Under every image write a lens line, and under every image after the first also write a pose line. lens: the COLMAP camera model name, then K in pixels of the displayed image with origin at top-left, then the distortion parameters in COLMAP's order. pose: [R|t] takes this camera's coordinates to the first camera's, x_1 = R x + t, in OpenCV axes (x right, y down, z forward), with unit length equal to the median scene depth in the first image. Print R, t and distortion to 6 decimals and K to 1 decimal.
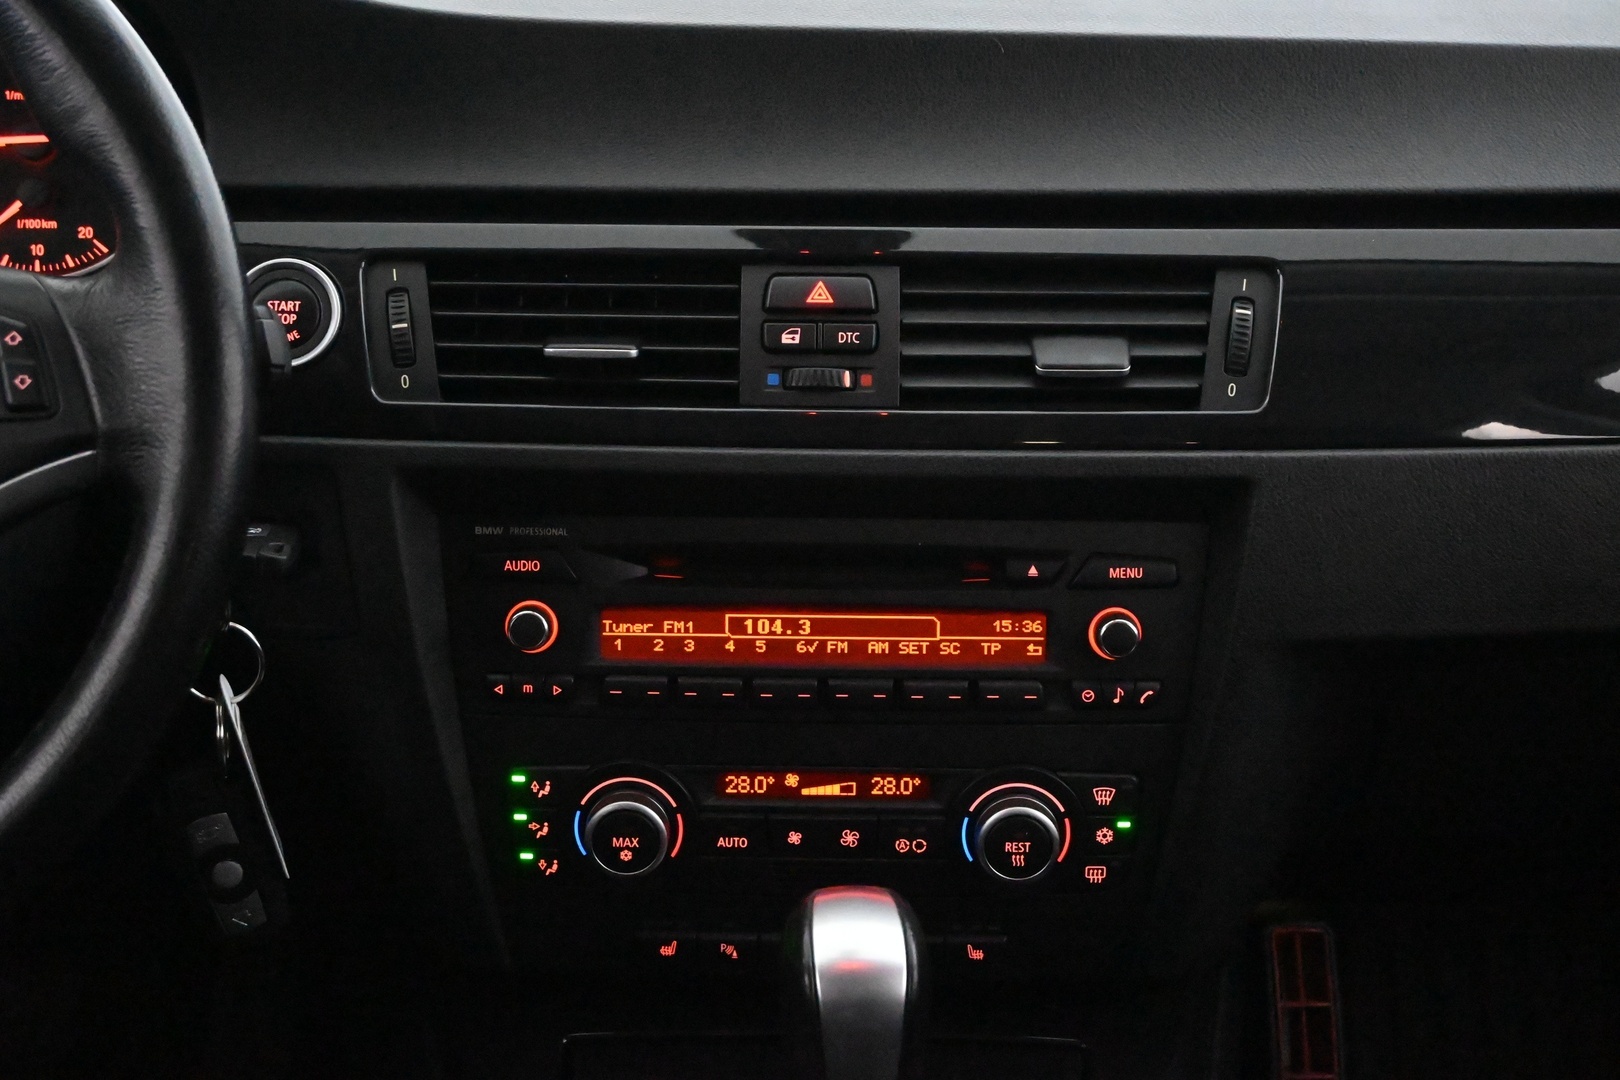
lens RADIAL K [[2857.7, 0, 817.8], [0, 2857.7, 546.5], [0, 0, 1]] dist [0.018975, 0.000000]
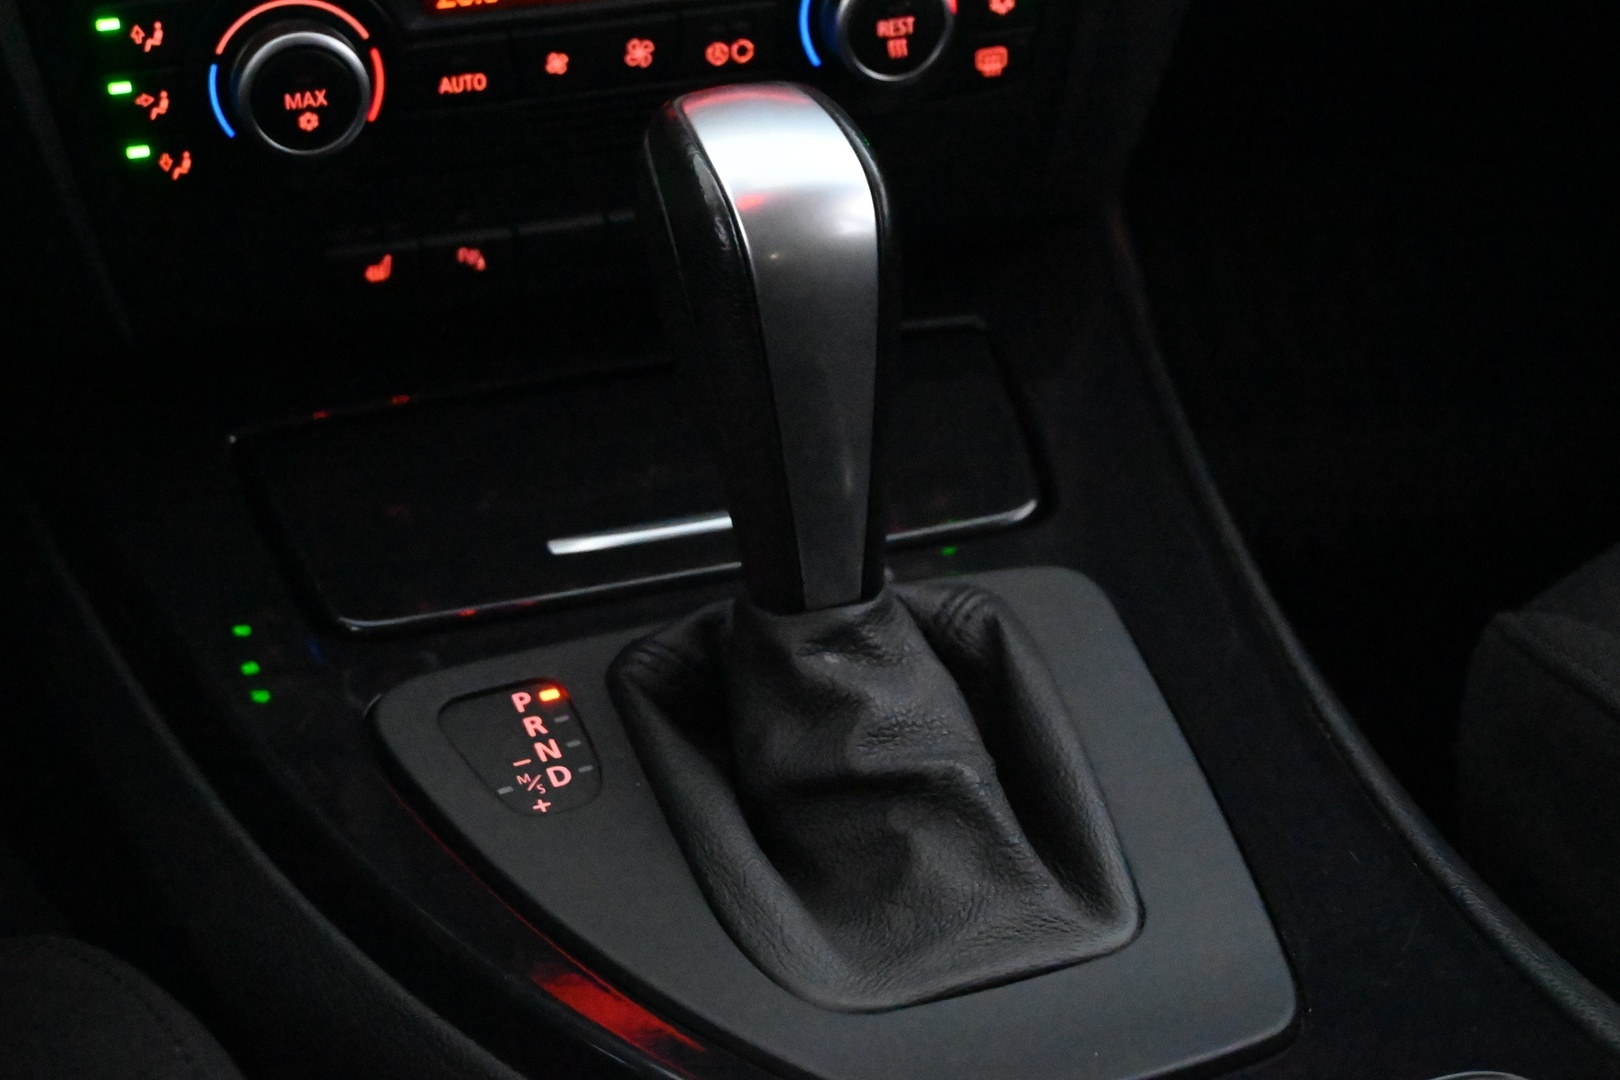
lens RADIAL K [[2857.7, 0, 818.8], [0, 2857.7, 553.3], [0, 0, 1]] dist [0.018975, 0.000000]
pose [[0.953593, -0.175736, 0.244494, -0.132134], [0.128009, 0.971586, 0.199083, 0.090506], [-0.272533, -0.158546, 0.948994, 0.361372]]
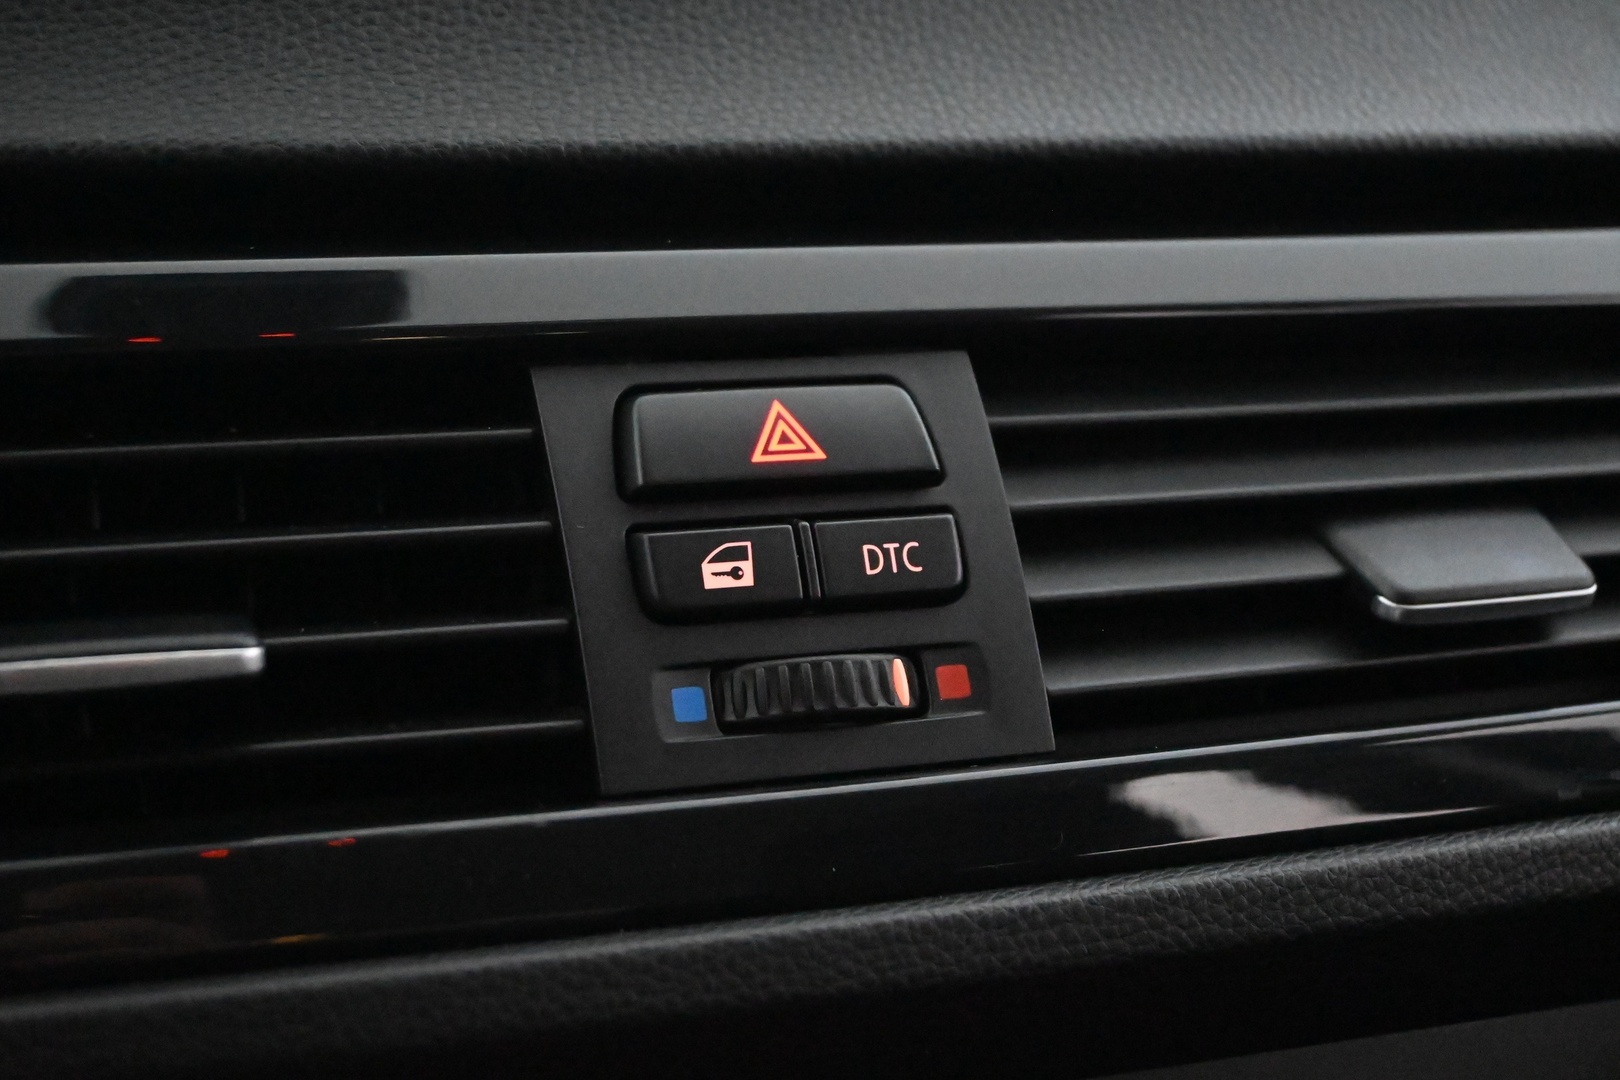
lens RADIAL K [[2619.7, 0, 810.7], [0, 2619.7, 537.3], [0, 0, 1]] dist [0.061999, 0.000000]
pose [[0.931100, -0.067842, 0.358400, -0.106263], [0.112717, 0.987977, -0.105815, -0.044094], [-0.346912, 0.138922, 0.927552, 0.716289]]
